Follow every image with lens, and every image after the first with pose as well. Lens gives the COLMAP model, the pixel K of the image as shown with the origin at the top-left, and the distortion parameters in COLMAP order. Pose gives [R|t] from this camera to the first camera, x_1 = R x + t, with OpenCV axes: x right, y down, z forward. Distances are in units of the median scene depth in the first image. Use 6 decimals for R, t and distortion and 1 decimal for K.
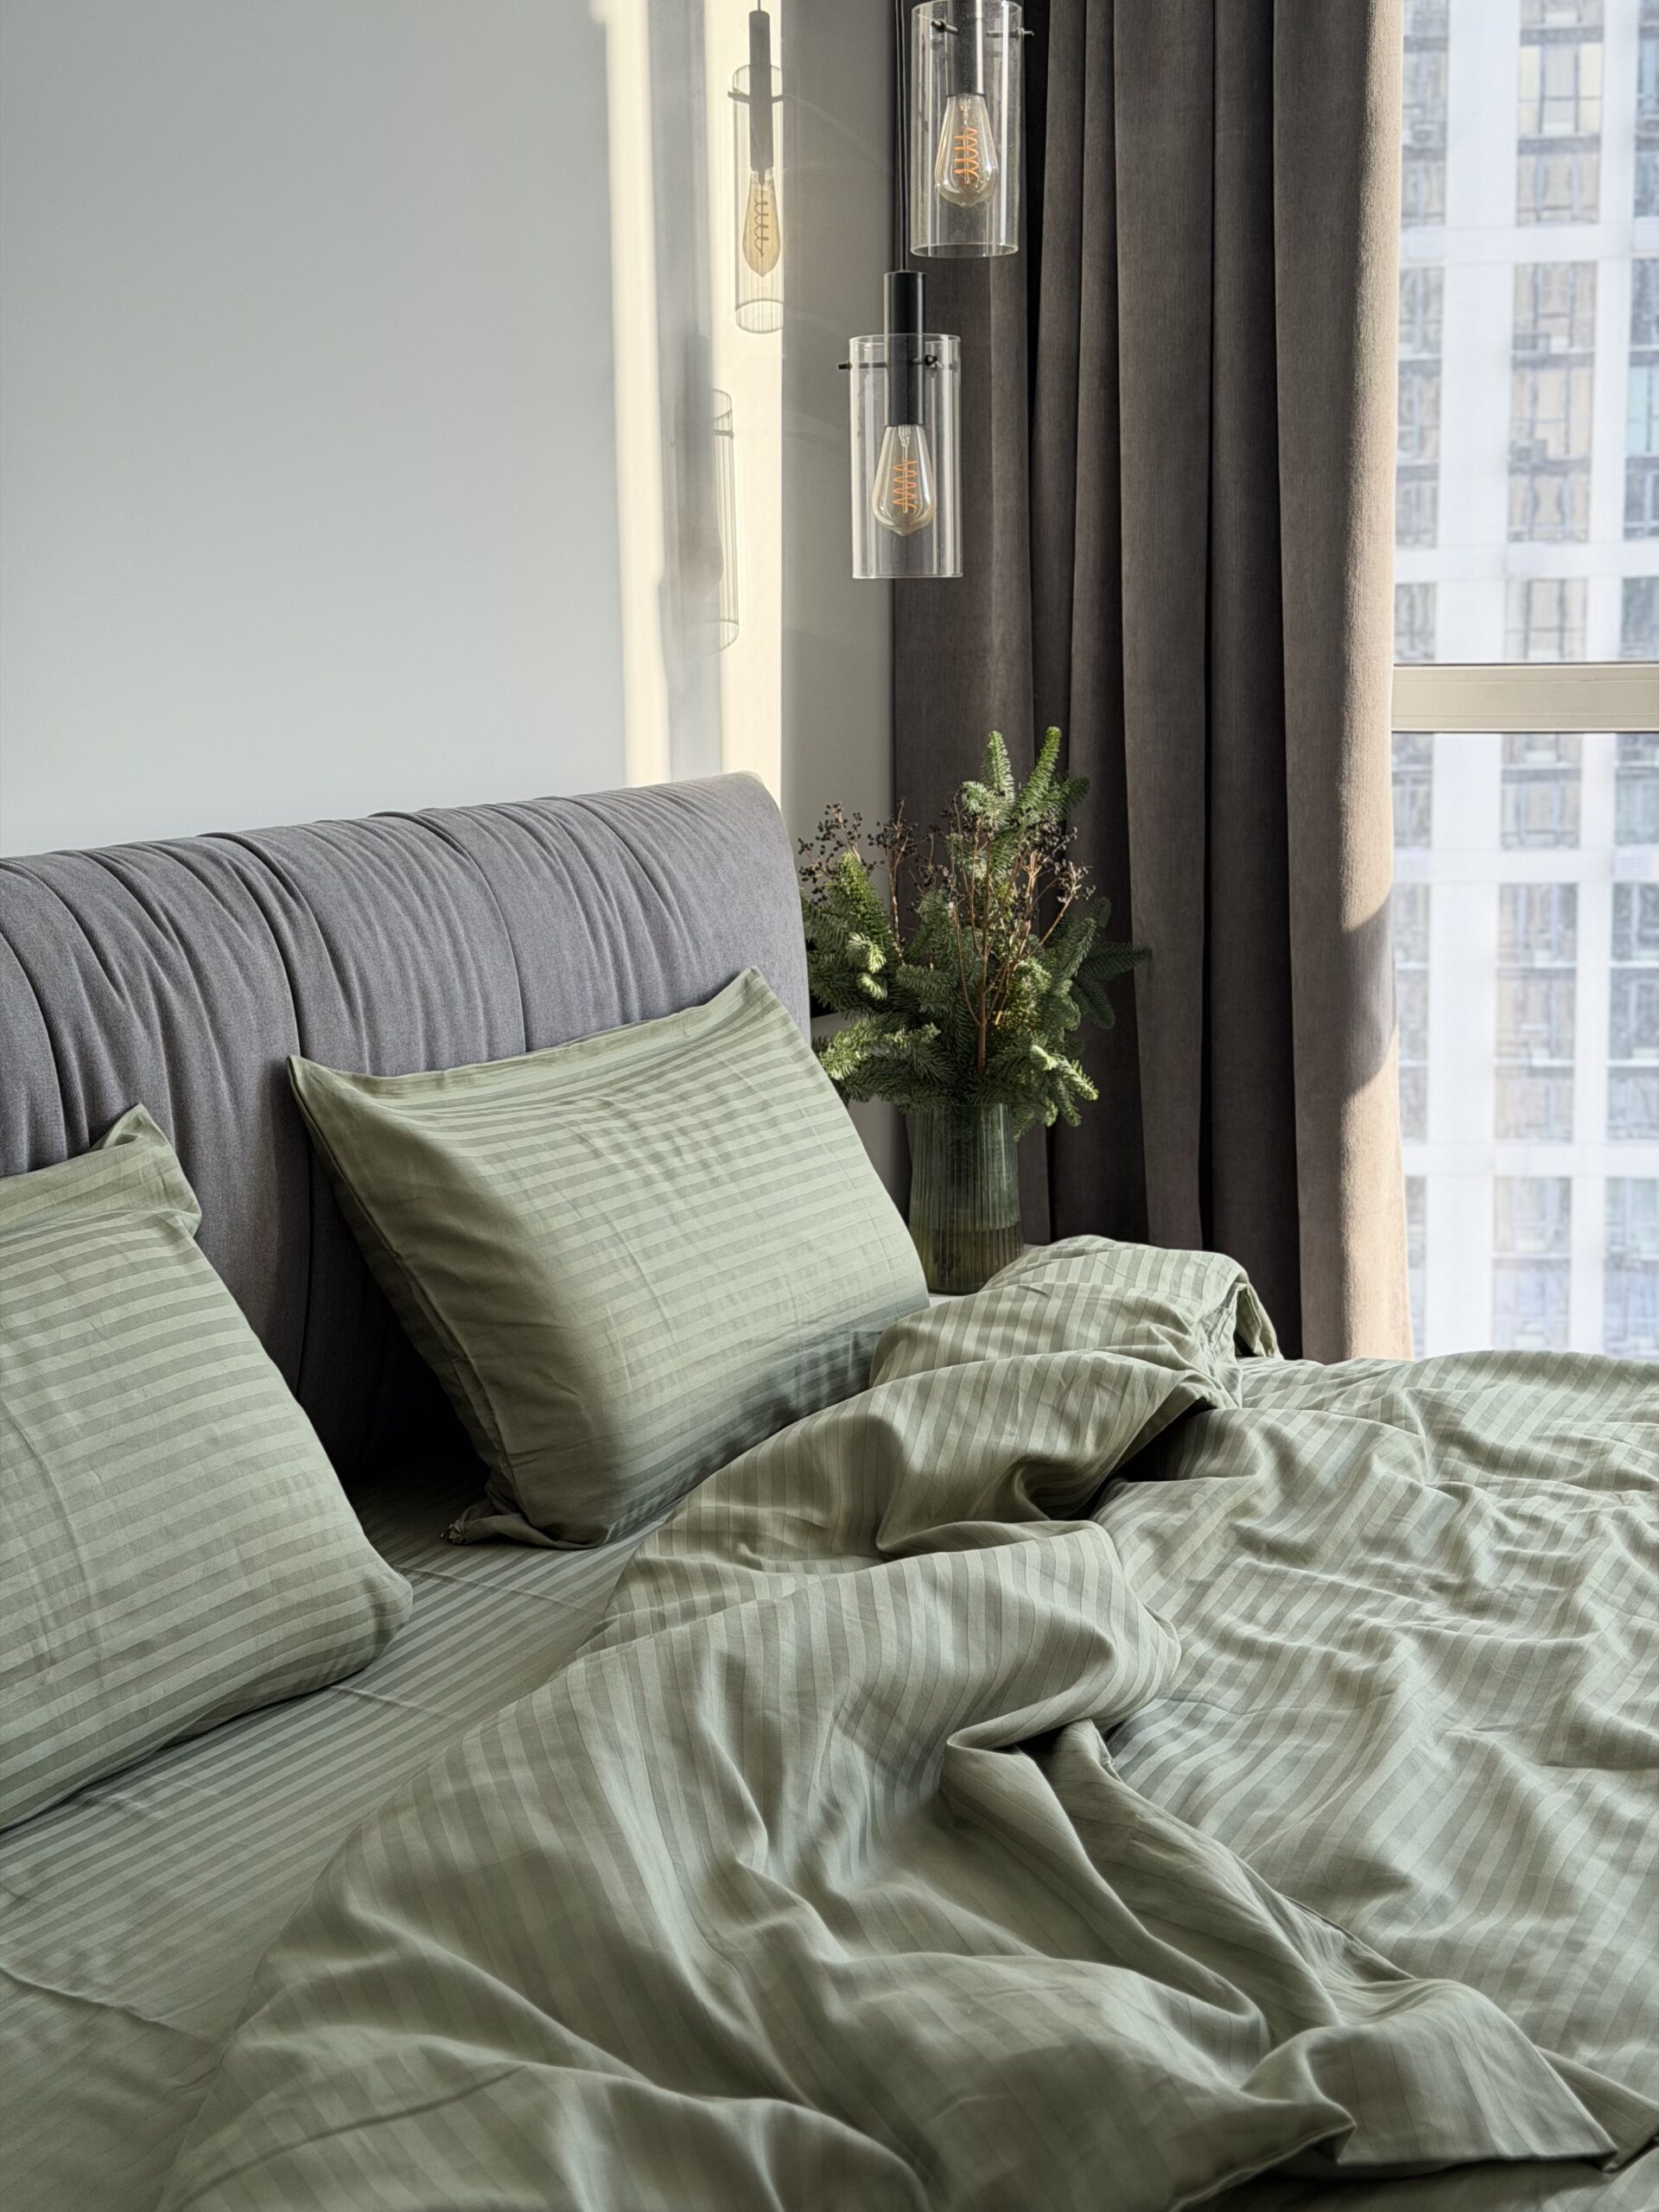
lens RADIAL K [[3092.2, 0, 819.8], [0, 3092.2, 1103.7], [0, 0, 1]] dist [0.207688, -0.396619]
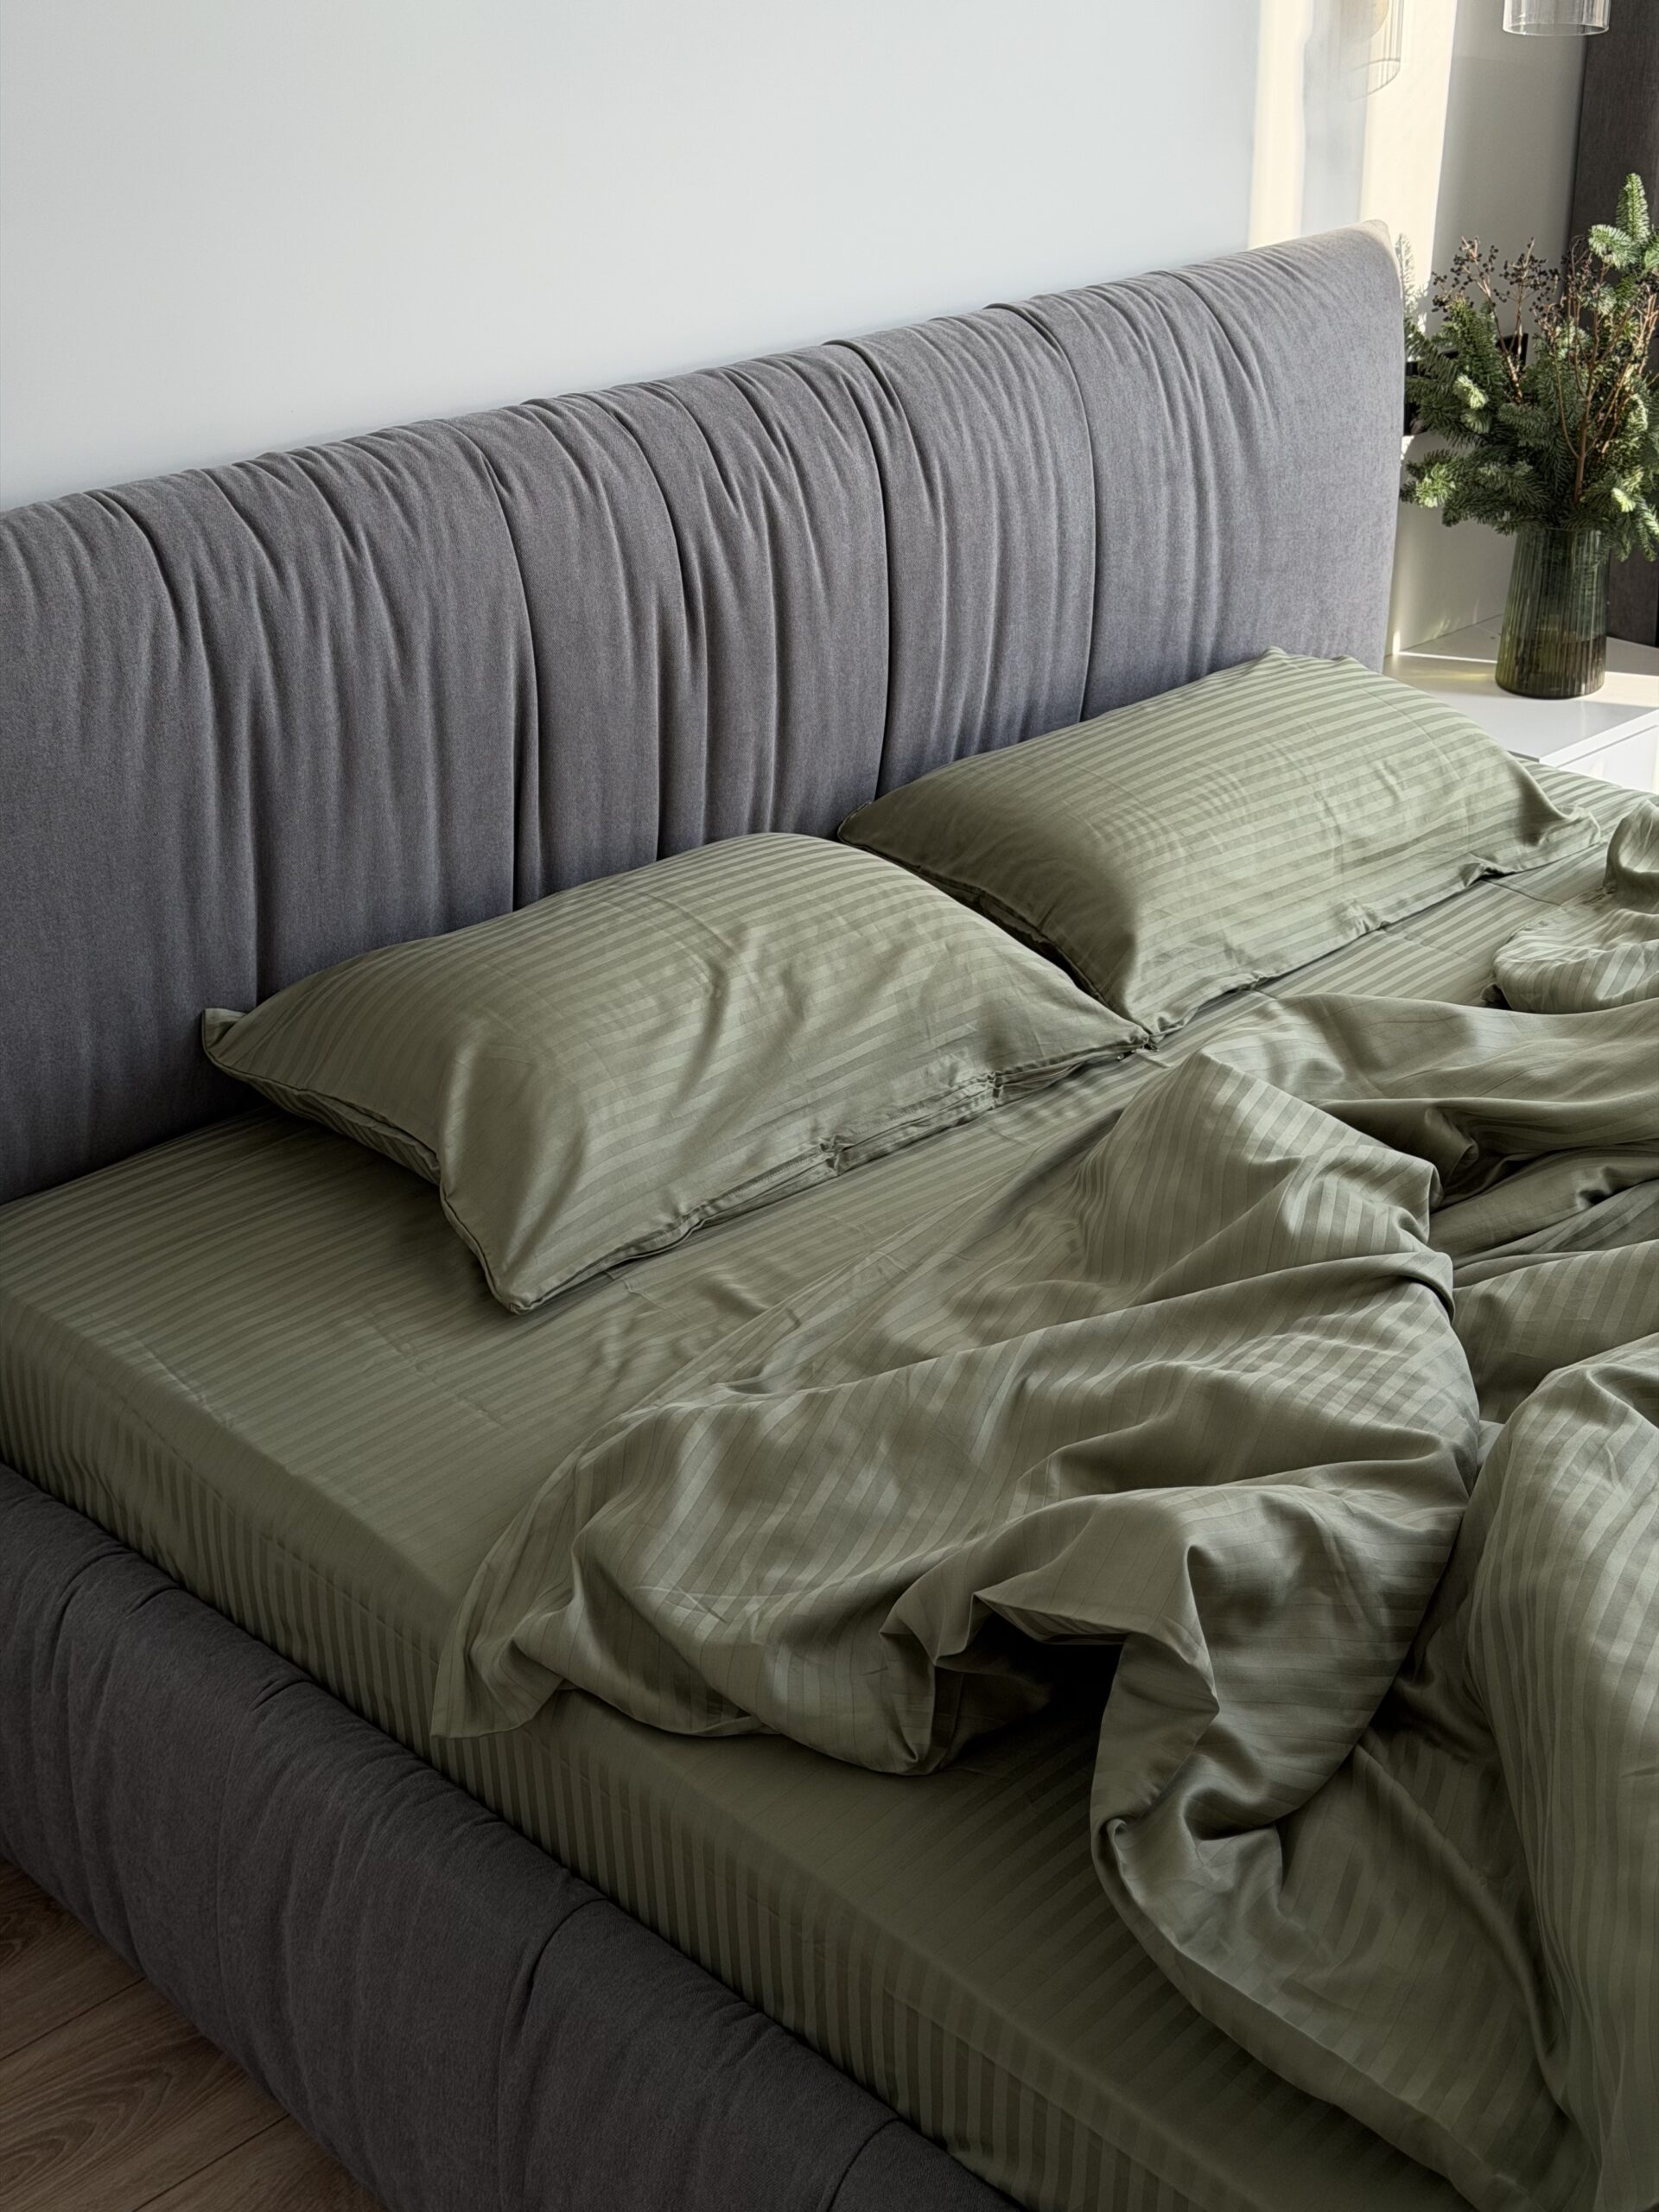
lens RADIAL K [[3092.2, 0, 819.8], [0, 3092.2, 1103.7], [0, 0, 1]] dist [0.207688, -0.396619]
pose [[0.950978, 0.133917, -0.278761, 0.184299], [-0.049742, 0.955881, 0.289513, -0.155891], [0.305233, -0.261454, 0.915683, -0.221554]]
